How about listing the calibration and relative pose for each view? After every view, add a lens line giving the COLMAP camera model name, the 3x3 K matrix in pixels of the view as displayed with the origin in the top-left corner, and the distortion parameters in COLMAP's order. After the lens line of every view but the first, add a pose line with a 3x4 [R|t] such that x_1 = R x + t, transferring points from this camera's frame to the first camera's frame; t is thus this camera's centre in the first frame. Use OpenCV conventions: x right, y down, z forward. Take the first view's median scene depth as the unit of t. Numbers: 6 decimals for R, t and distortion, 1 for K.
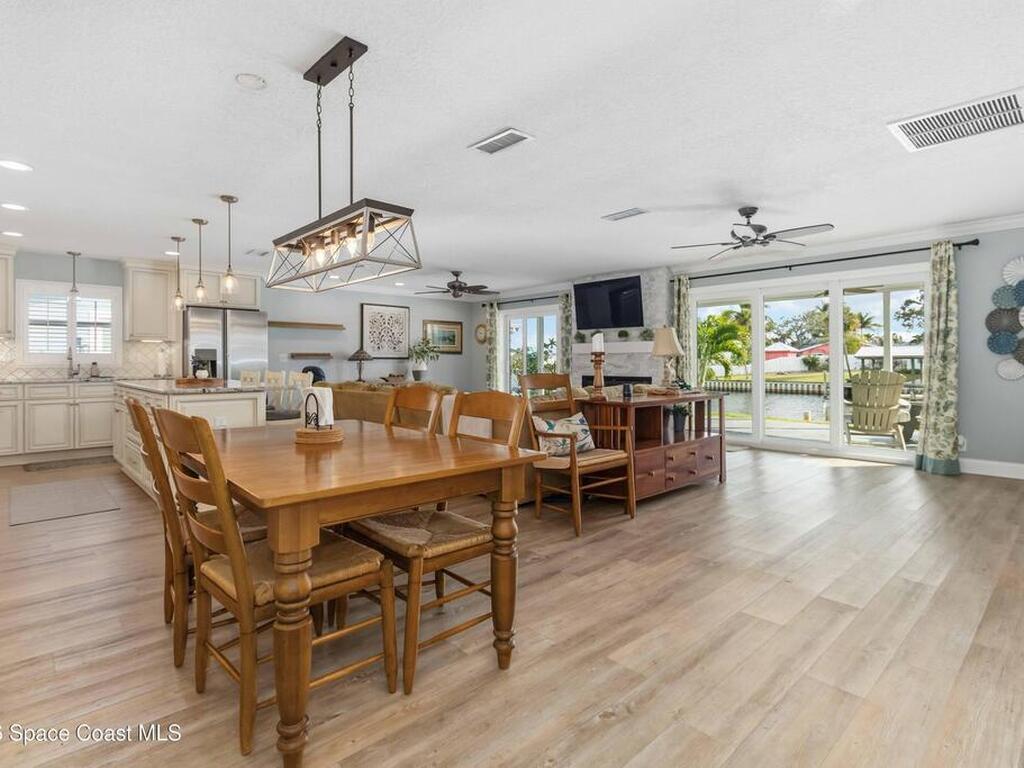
lens RADIAL K [[537.7, 0, 515.7], [0, 537.7, 359.2], [0, 0, 1]] dist [0.005035, -0.000547]
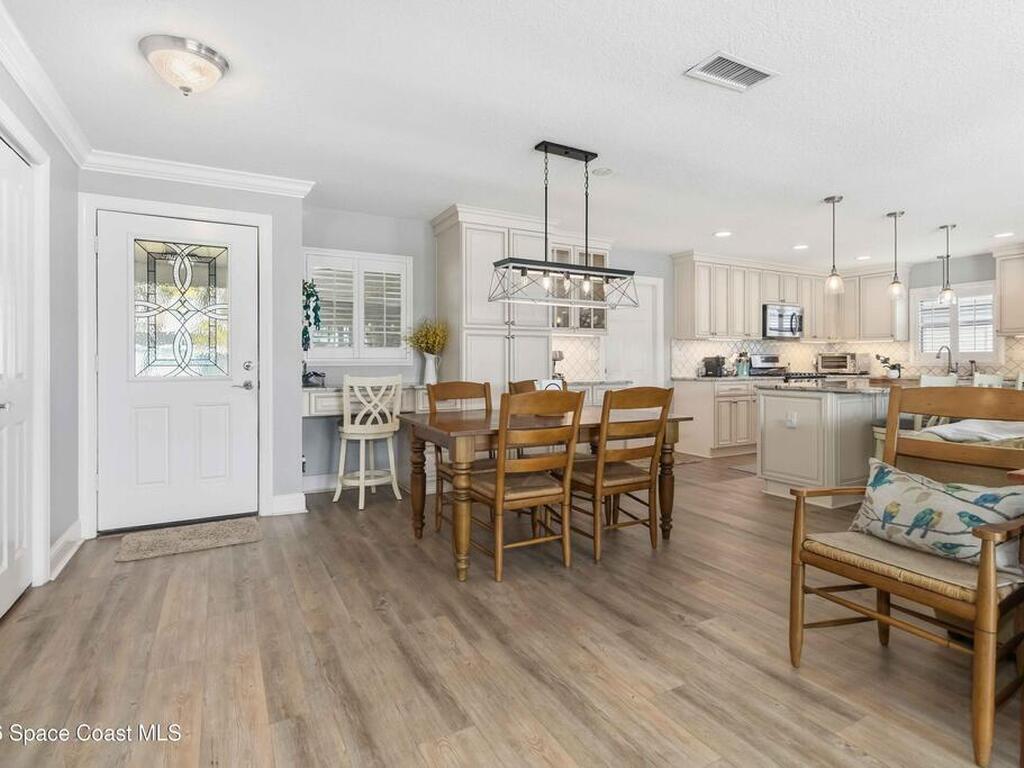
lens RADIAL K [[537.7, 0, 517.4], [0, 537.7, 362.0], [0, 0, 1]] dist [0.005035, -0.000547]
pose [[-0.245328, 0.002785, -0.969436, 0.480162], [0.008525, 0.999963, 0.000716, 0.000059], [0.969403, -0.008089, -0.245343, 0.547610]]
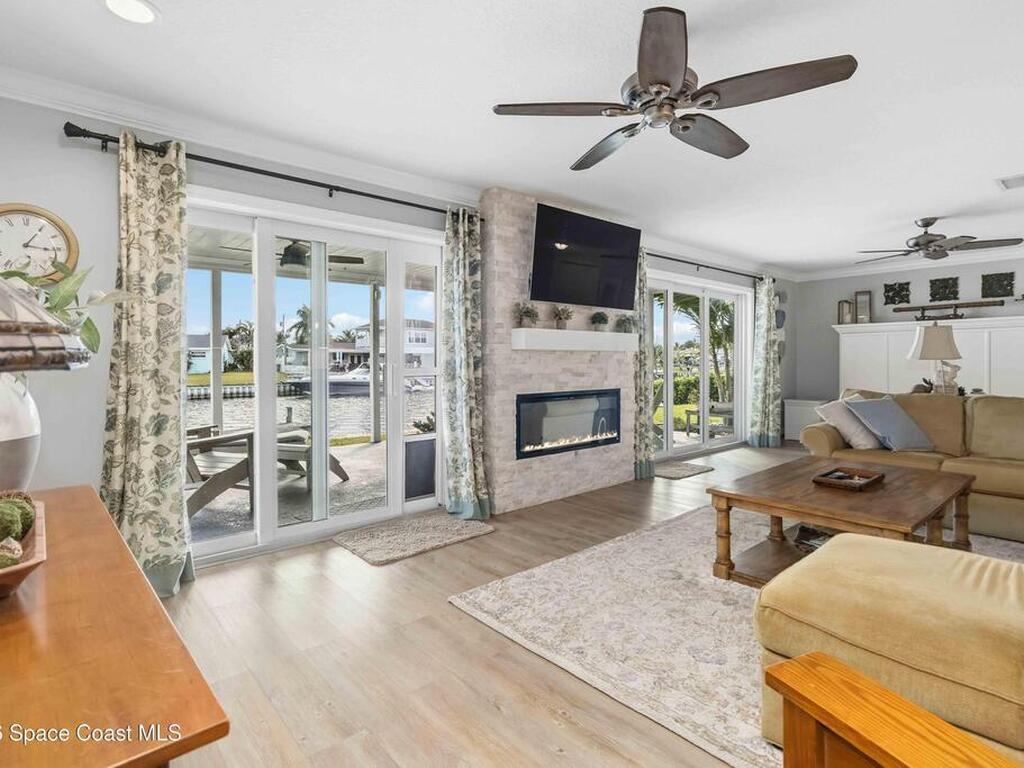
lens RADIAL K [[537.7, 0, 518.9], [0, 537.7, 364.7], [0, 0, 1]] dist [0.005035, -0.000547]
pose [[0.026413, -0.004547, 0.999641, -0.575541], [-0.003540, 0.999983, 0.004642, 0.002453], [-0.999645, -0.003661, 0.026397, 1.579519]]
